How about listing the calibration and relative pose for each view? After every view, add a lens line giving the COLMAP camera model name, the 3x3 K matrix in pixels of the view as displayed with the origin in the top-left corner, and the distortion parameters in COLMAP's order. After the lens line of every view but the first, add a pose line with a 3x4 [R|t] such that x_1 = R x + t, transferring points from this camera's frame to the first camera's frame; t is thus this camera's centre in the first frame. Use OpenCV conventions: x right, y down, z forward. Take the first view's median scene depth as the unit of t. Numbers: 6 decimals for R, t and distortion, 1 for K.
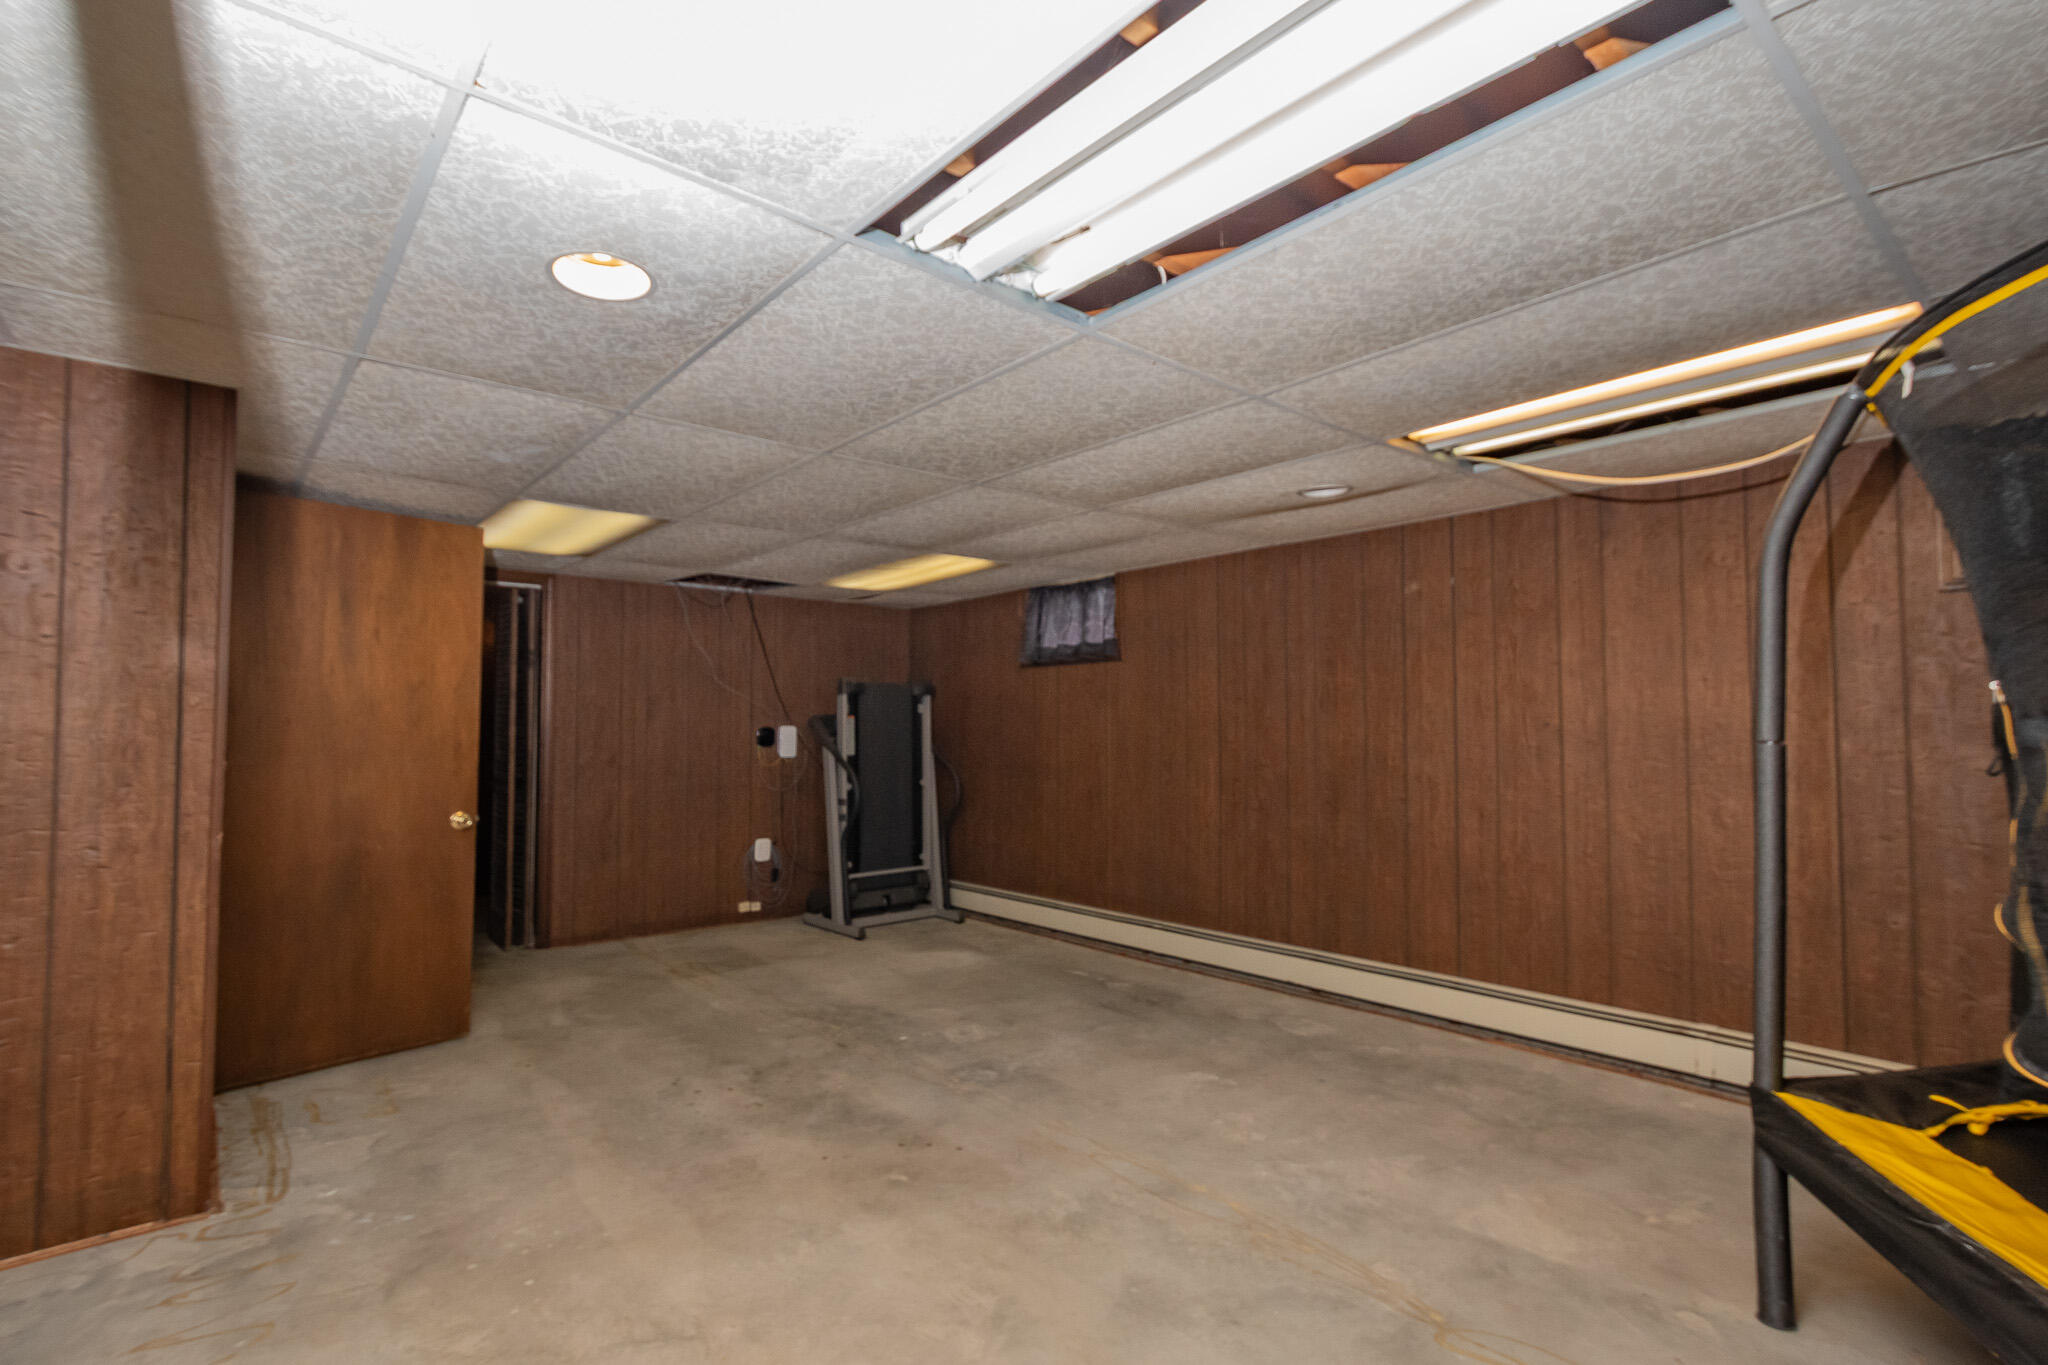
lens RADIAL K [[962.1, 0, 1030.2], [0, 962.1, 690.0], [0, 0, 1]] dist [0.023320, -0.007704]
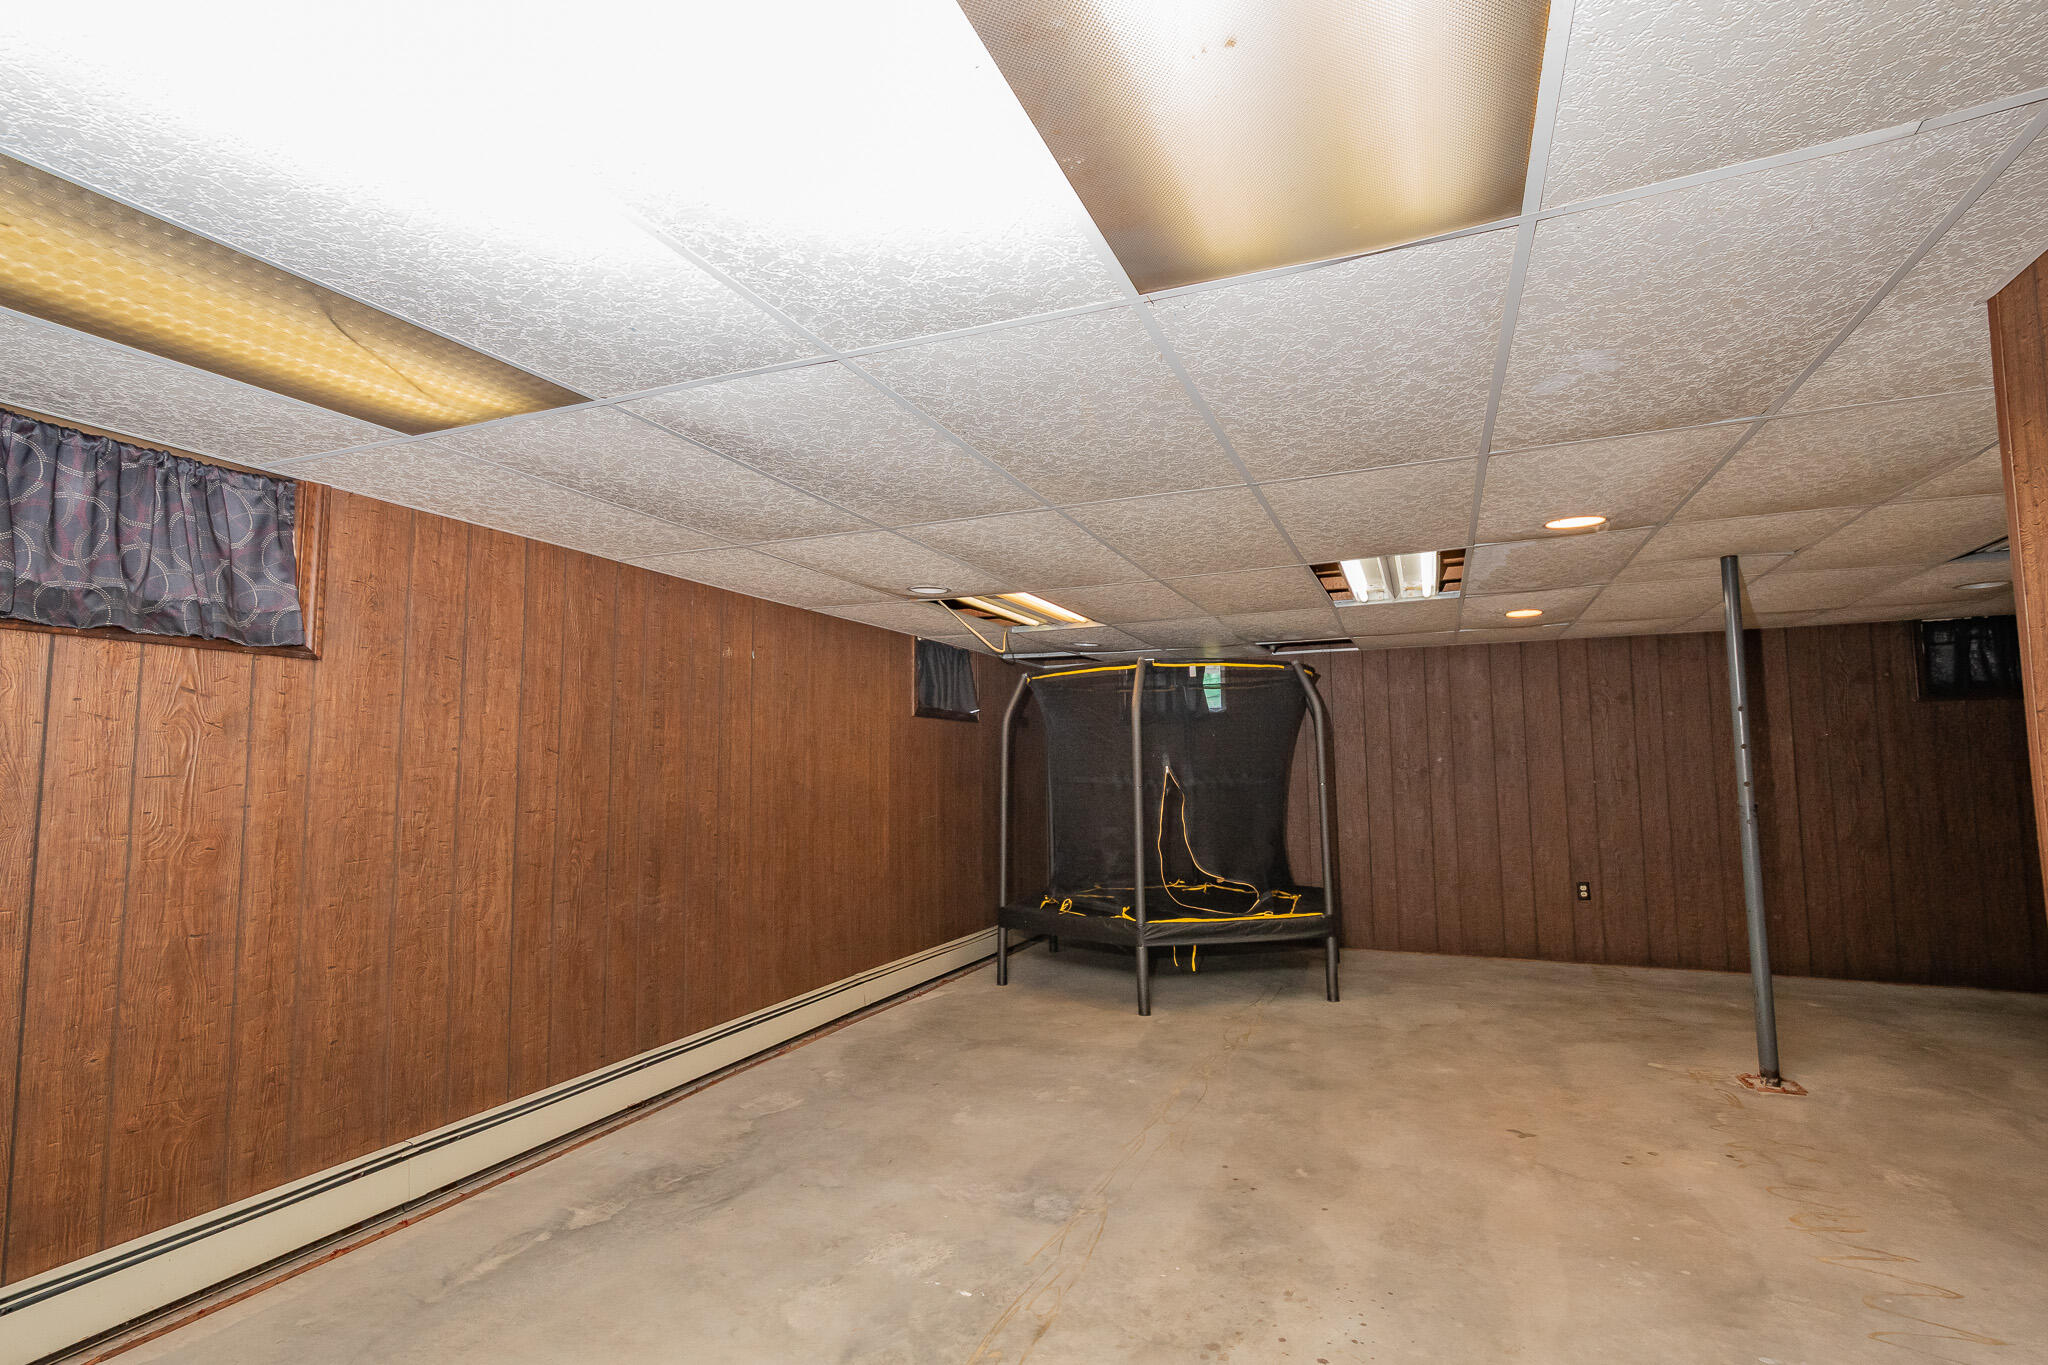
lens RADIAL K [[962.1, 0, 1030.2], [0, 962.1, 690.0], [0, 0, 1]] dist [0.023320, -0.007704]
pose [[-0.449811, 0.085037, 0.889066, -0.928009], [-0.025830, 0.993802, -0.108123, 0.053488], [-0.892750, -0.071599, -0.444826, 1.600012]]
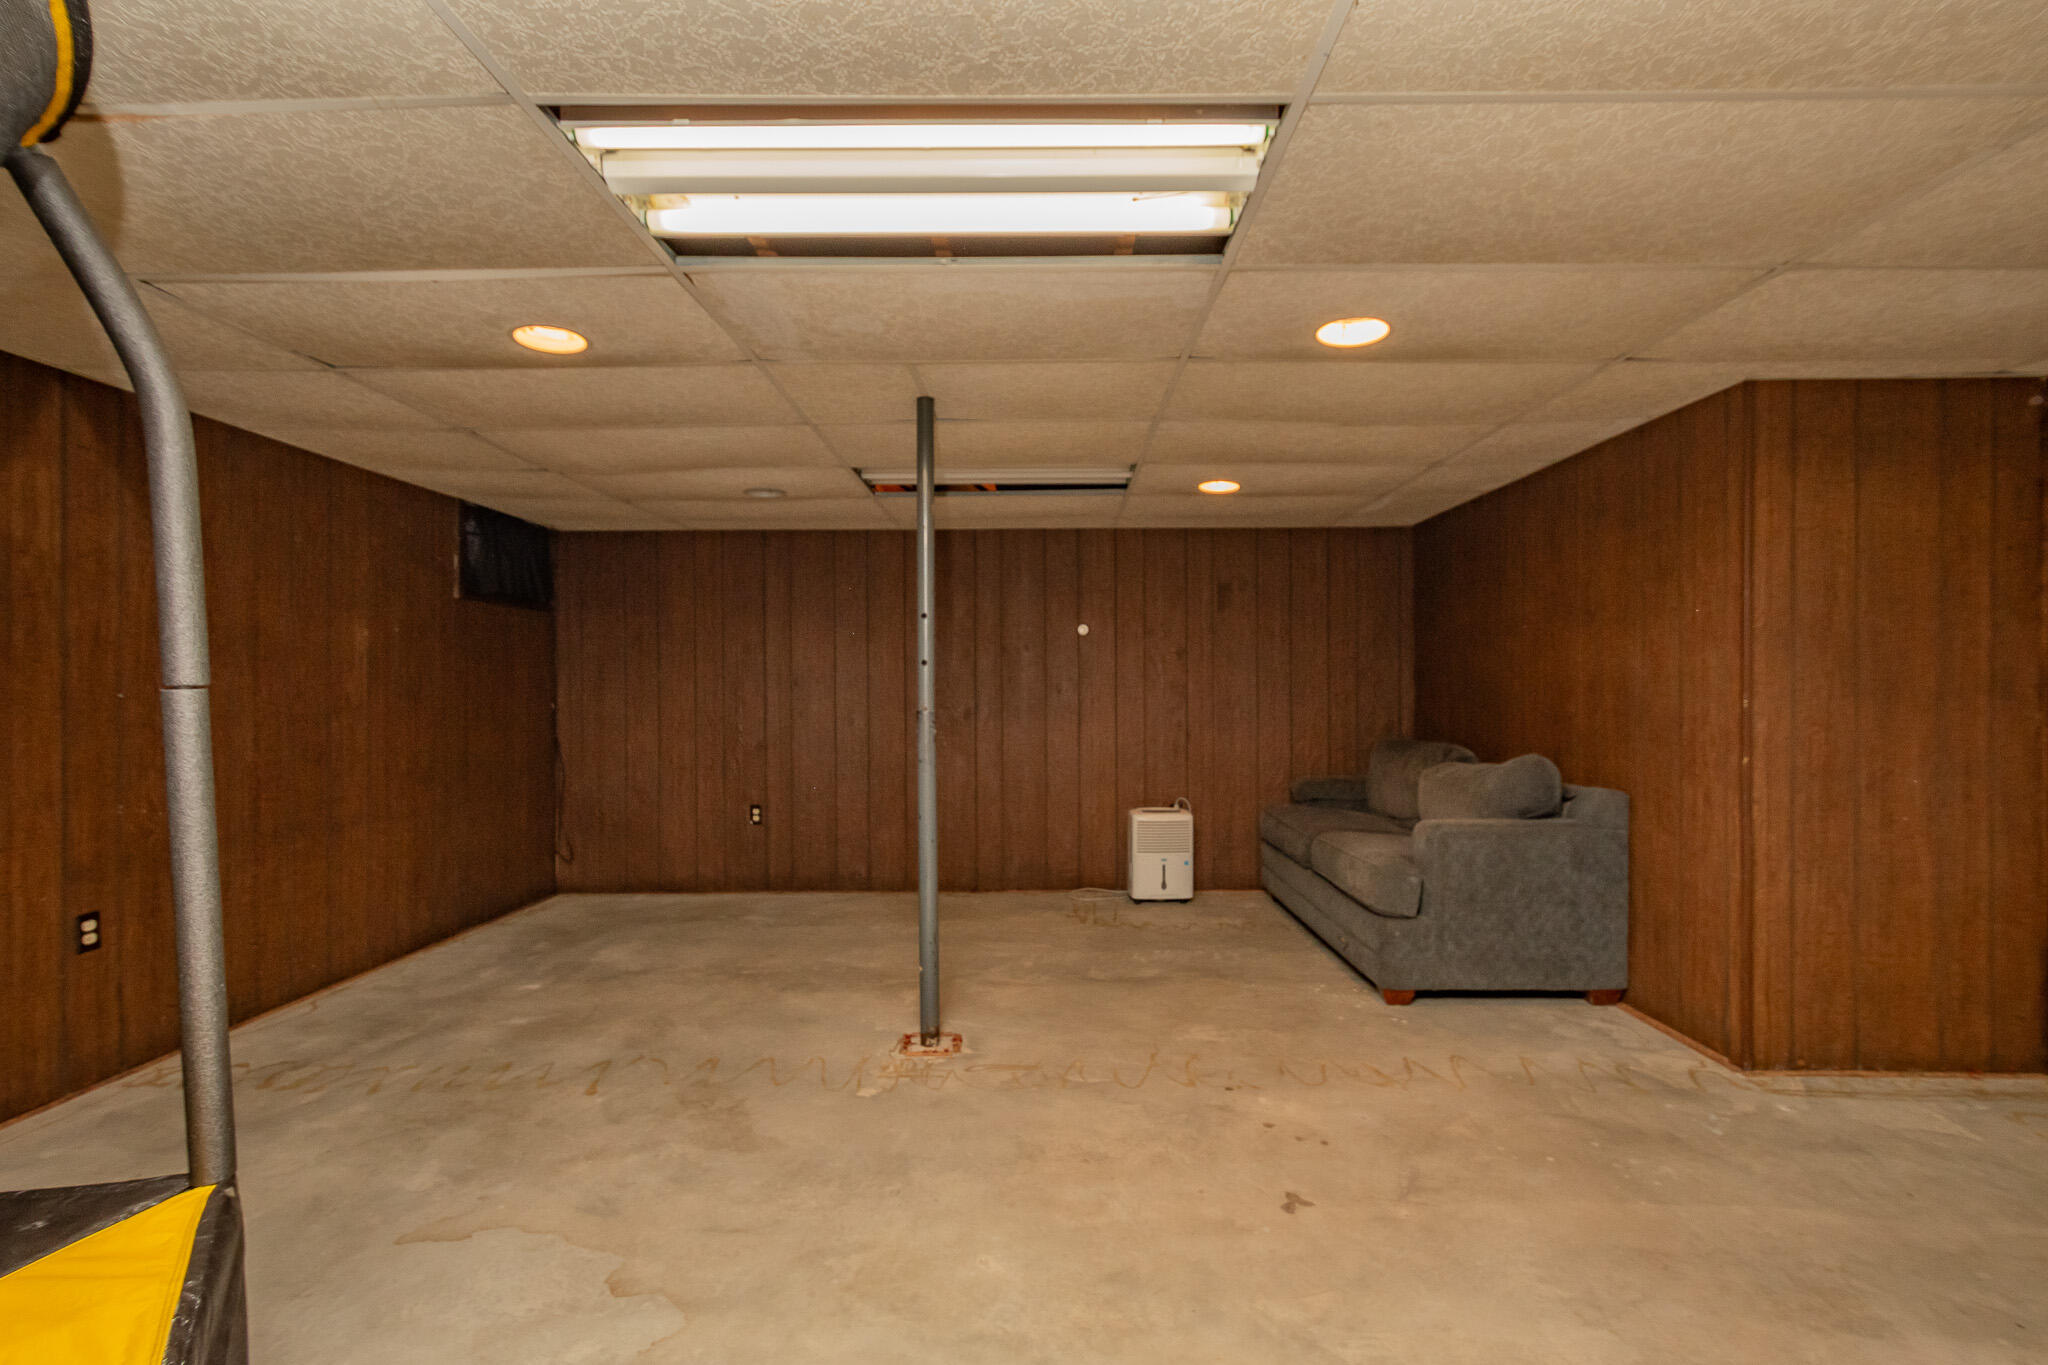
lens RADIAL K [[962.1, 0, 1030.2], [0, 962.1, 690.0], [0, 0, 1]] dist [0.023320, -0.007704]
pose [[-0.658026, 0.011508, -0.752907, 0.515785], [0.037461, 0.999145, -0.017469, 0.041453], [0.752063, -0.039700, -0.657895, 0.923243]]
